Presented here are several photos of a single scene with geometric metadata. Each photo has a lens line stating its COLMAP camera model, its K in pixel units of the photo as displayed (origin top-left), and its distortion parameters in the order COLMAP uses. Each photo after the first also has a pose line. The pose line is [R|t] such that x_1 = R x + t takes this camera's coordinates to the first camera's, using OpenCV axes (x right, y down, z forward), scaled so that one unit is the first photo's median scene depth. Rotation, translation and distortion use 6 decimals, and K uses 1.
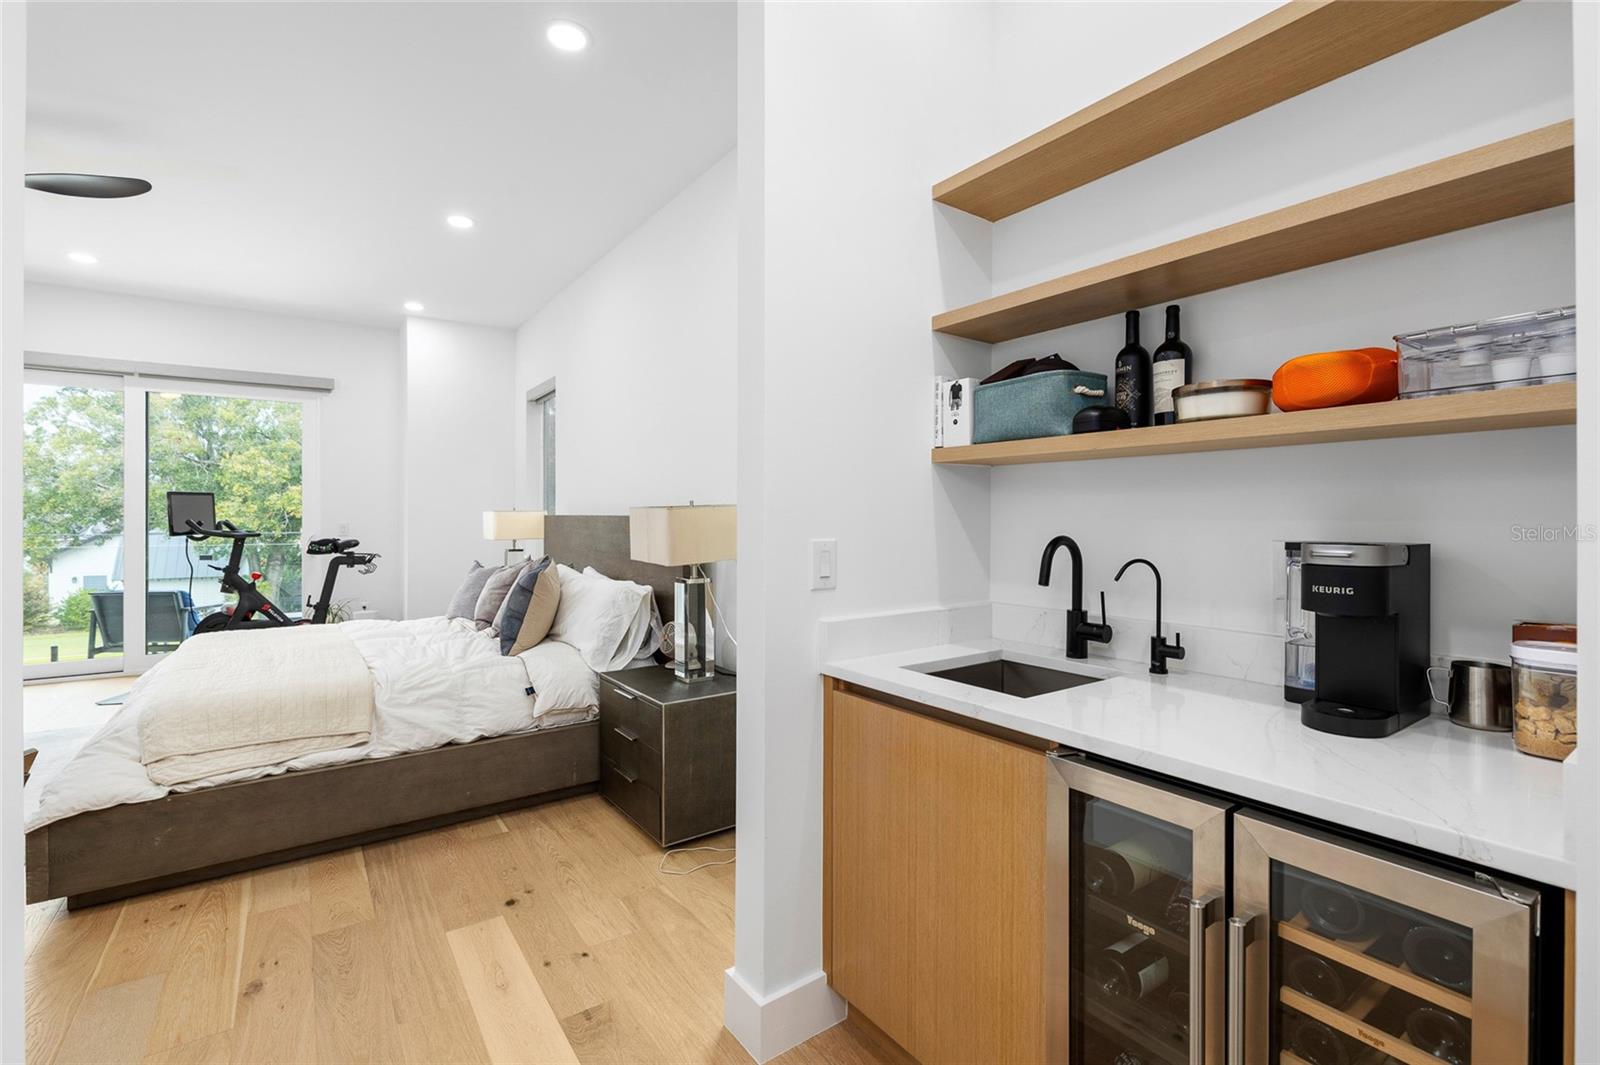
lens RADIAL K [[713.3, 0, 798.6], [0, 713.3, 523.1], [0, 0, 1]] dist [-0.004117, -0.000407]
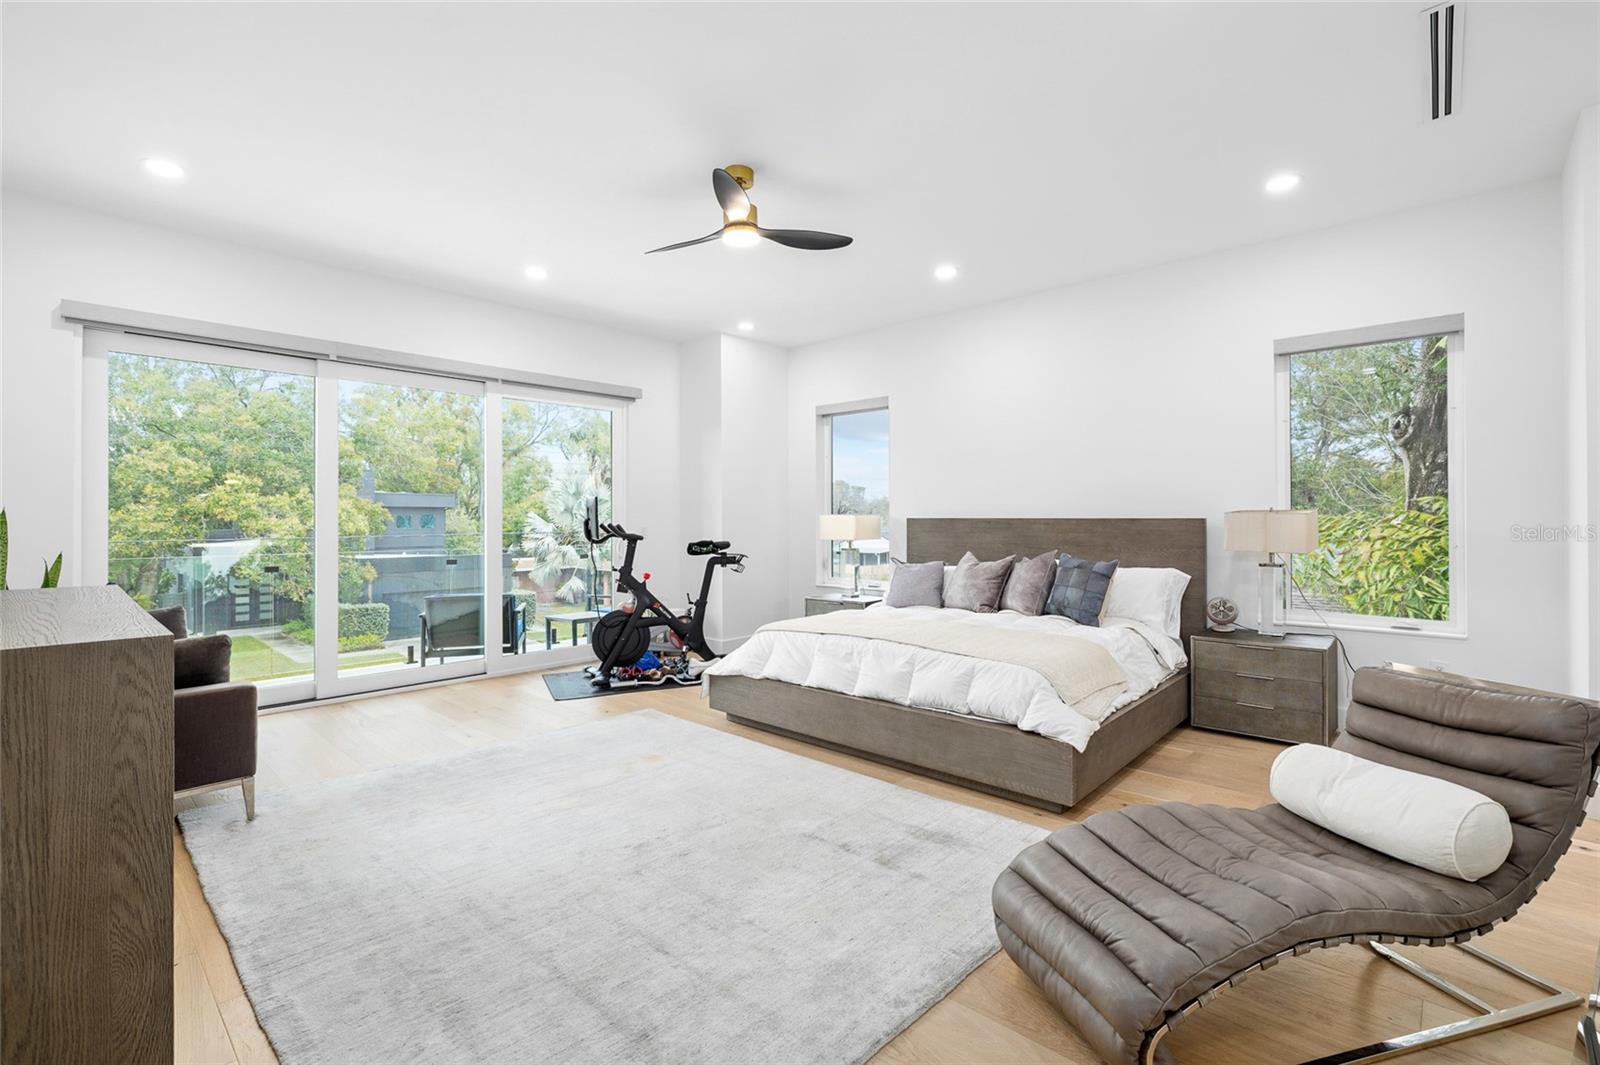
lens RADIAL K [[713.3, 0, 798.6], [0, 713.3, 523.1], [0, 0, 1]] dist [-0.004117, -0.000407]
pose [[0.979444, -0.003884, 0.201678, -0.747451], [0.004596, 0.999985, -0.003063, -0.000365], [-0.201663, 0.003927, 0.979447, -0.089292]]
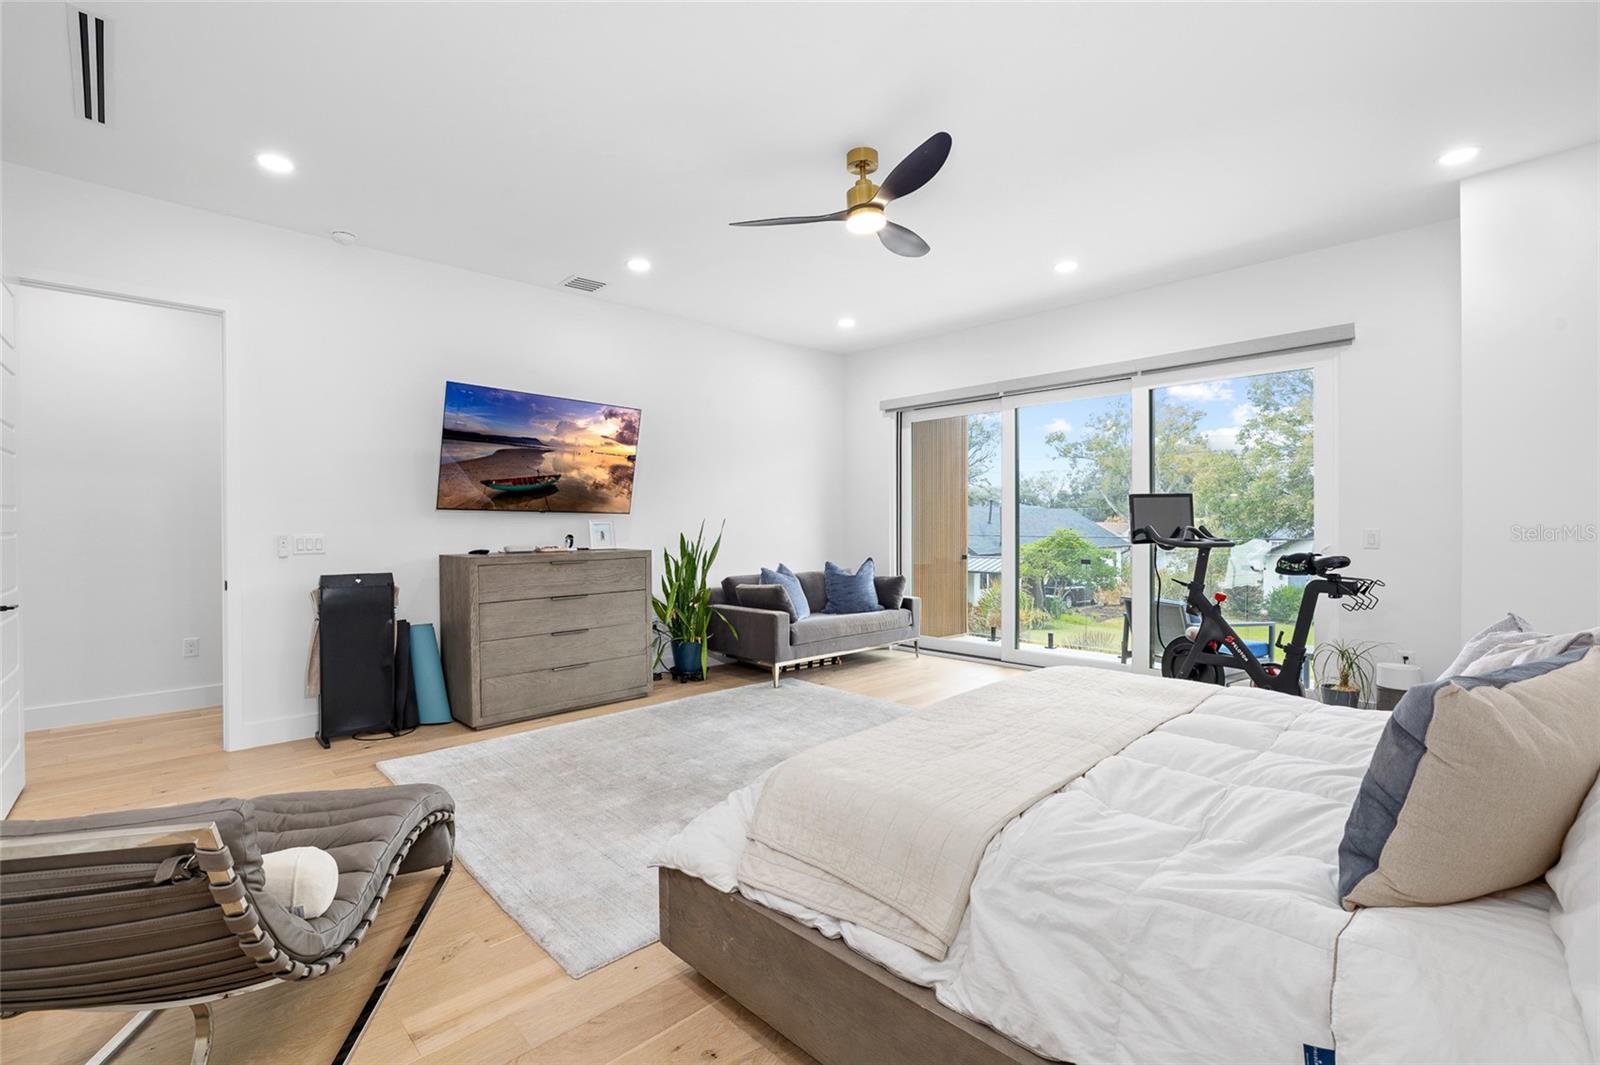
lens RADIAL K [[713.3, 0, 798.6], [0, 713.3, 523.1], [0, 0, 1]] dist [-0.004117, -0.000407]
pose [[0.148739, -0.002843, -0.988872, -0.055288], [-0.002379, 0.999992, -0.003232, -0.003506], [0.988874, 0.002833, 0.148731, 0.420044]]
